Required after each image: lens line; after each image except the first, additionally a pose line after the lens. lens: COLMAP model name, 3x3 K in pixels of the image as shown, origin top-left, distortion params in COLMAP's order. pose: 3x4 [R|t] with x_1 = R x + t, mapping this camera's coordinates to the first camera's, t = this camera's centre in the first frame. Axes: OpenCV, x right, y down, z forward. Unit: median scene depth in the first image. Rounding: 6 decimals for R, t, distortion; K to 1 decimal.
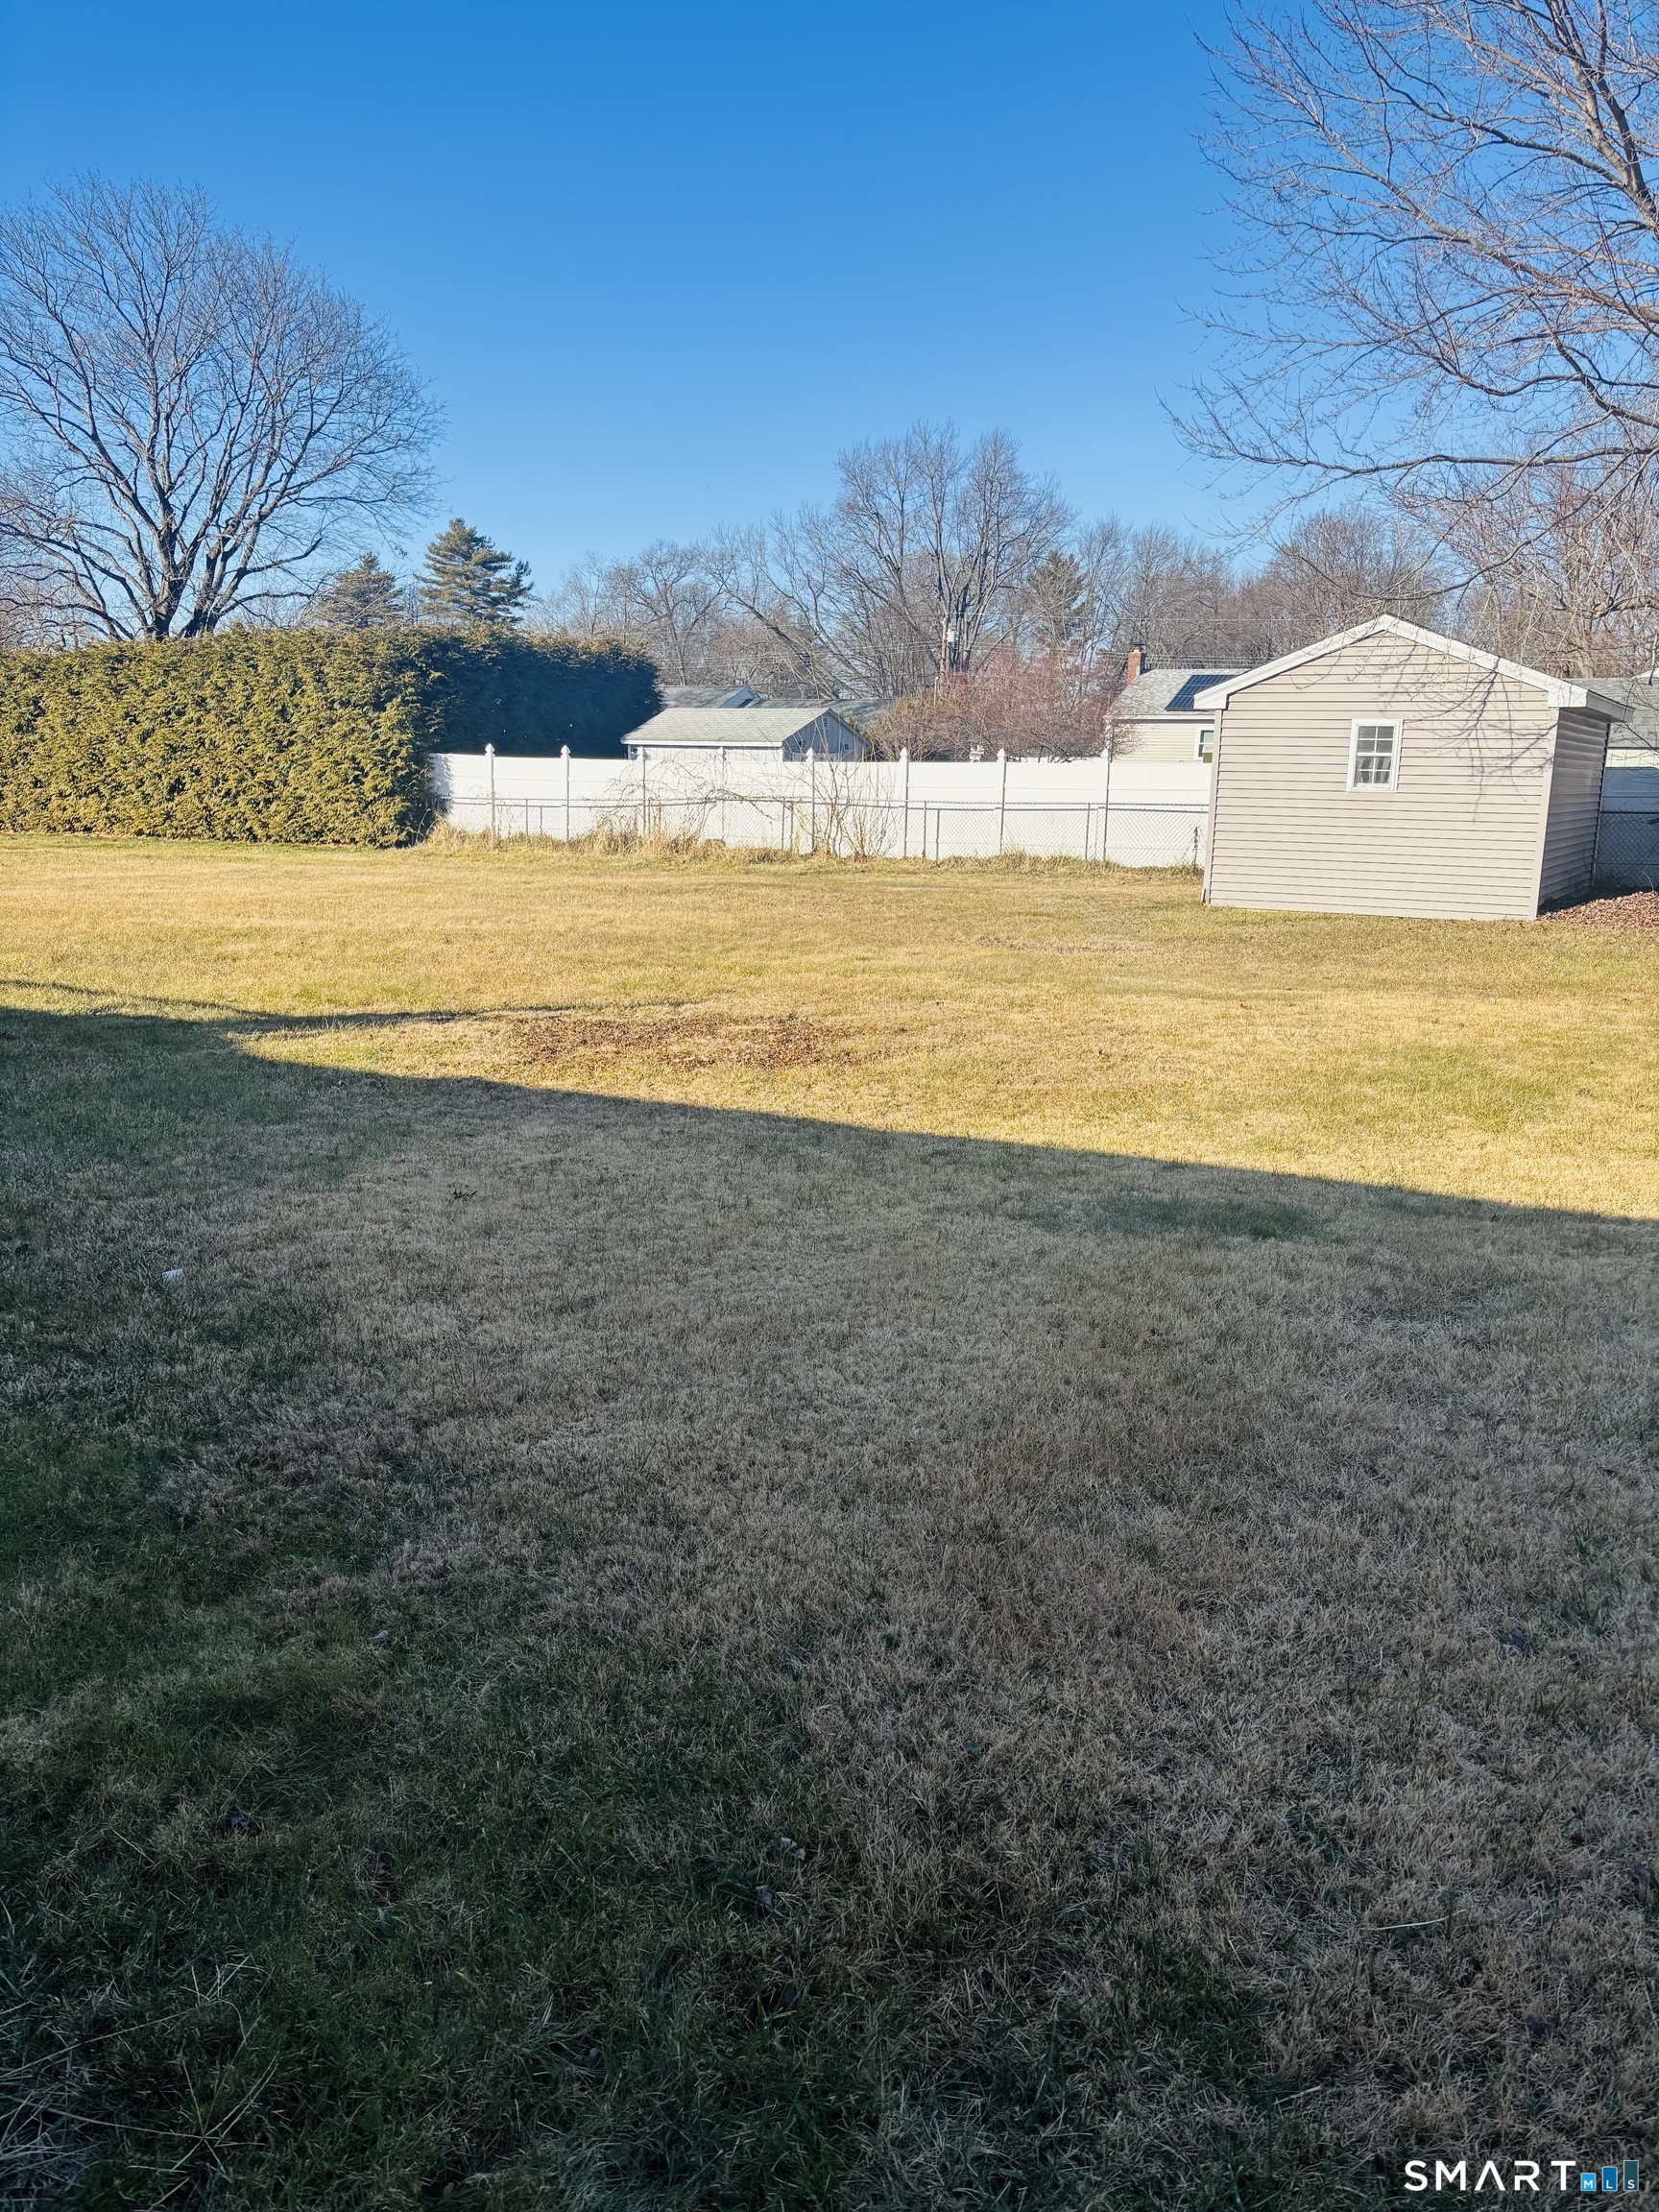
lens RADIAL K [[1675.0, 0, 832.1], [0, 1675.0, 1111.8], [0, 0, 1]] dist [0.049901, -0.051529]
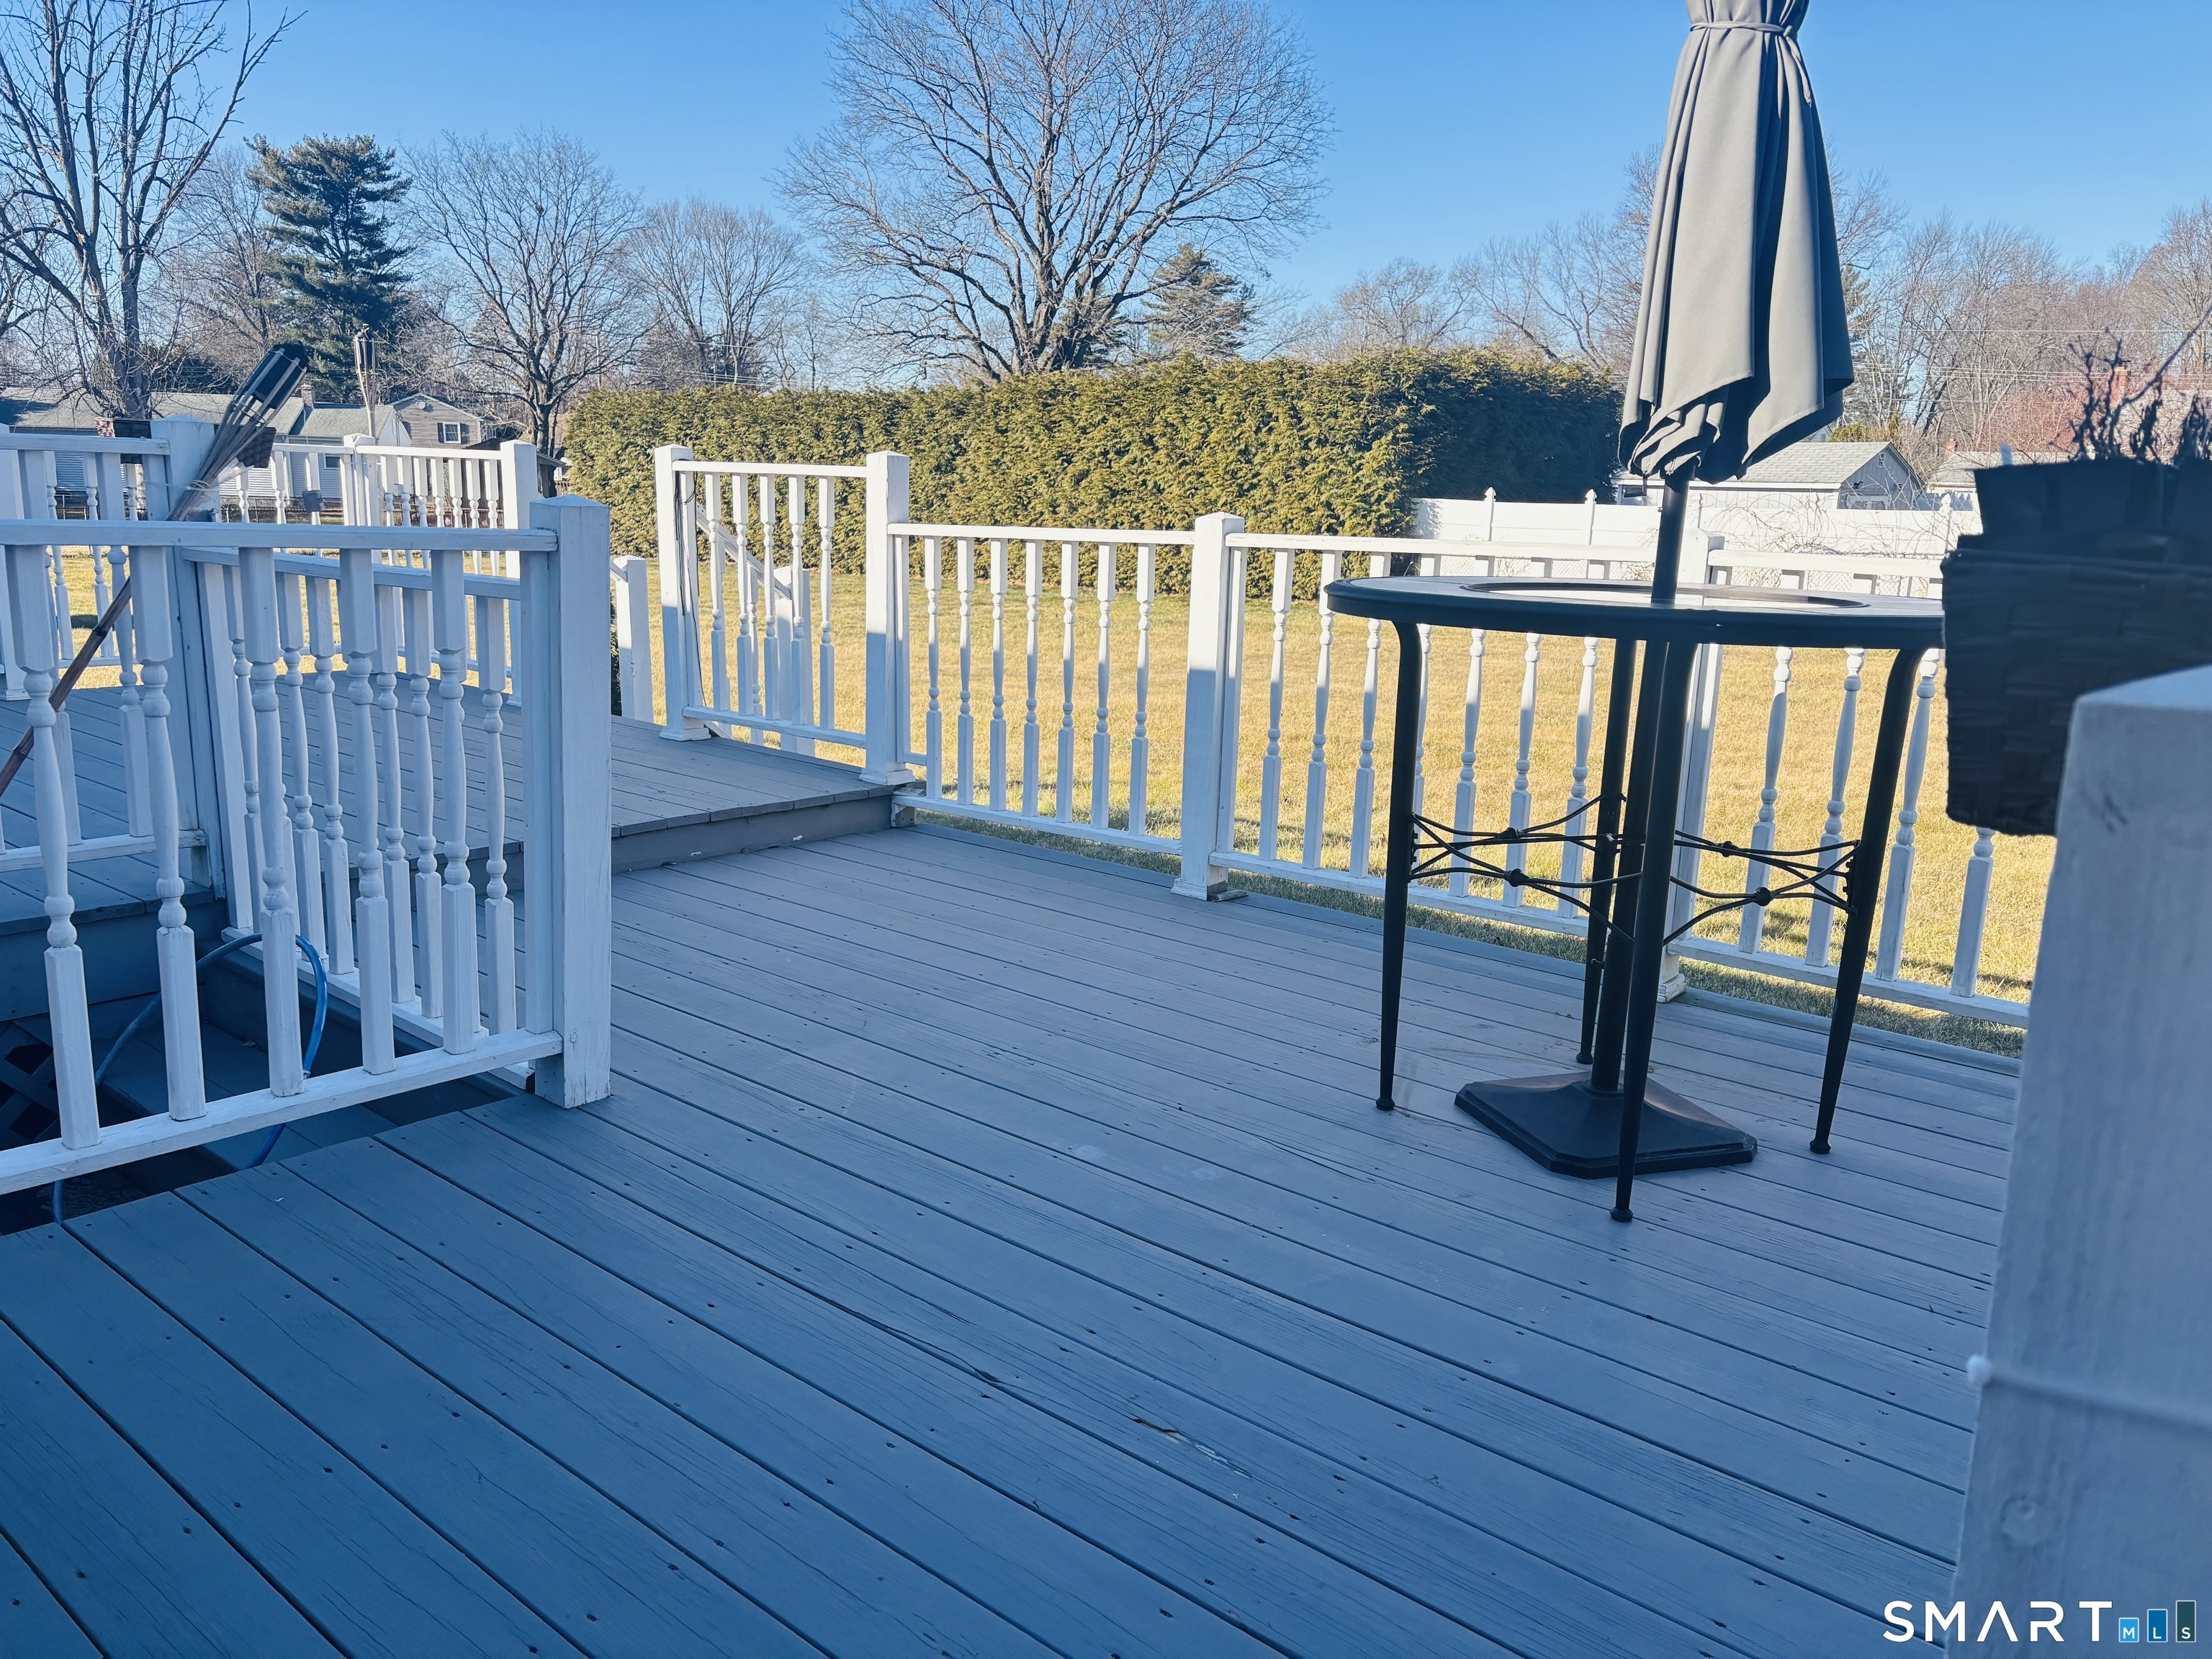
lens RADIAL K [[1675.0, 0, 1128.9], [0, 1675.0, 840.6], [0, 0, 1]] dist [0.049901, -0.051529]
pose [[0.976779, 0.049743, -0.208395, -0.170309], [-0.048959, 0.998761, 0.008920, -0.032137], [0.208580, 0.001490, 0.978004, 0.103394]]
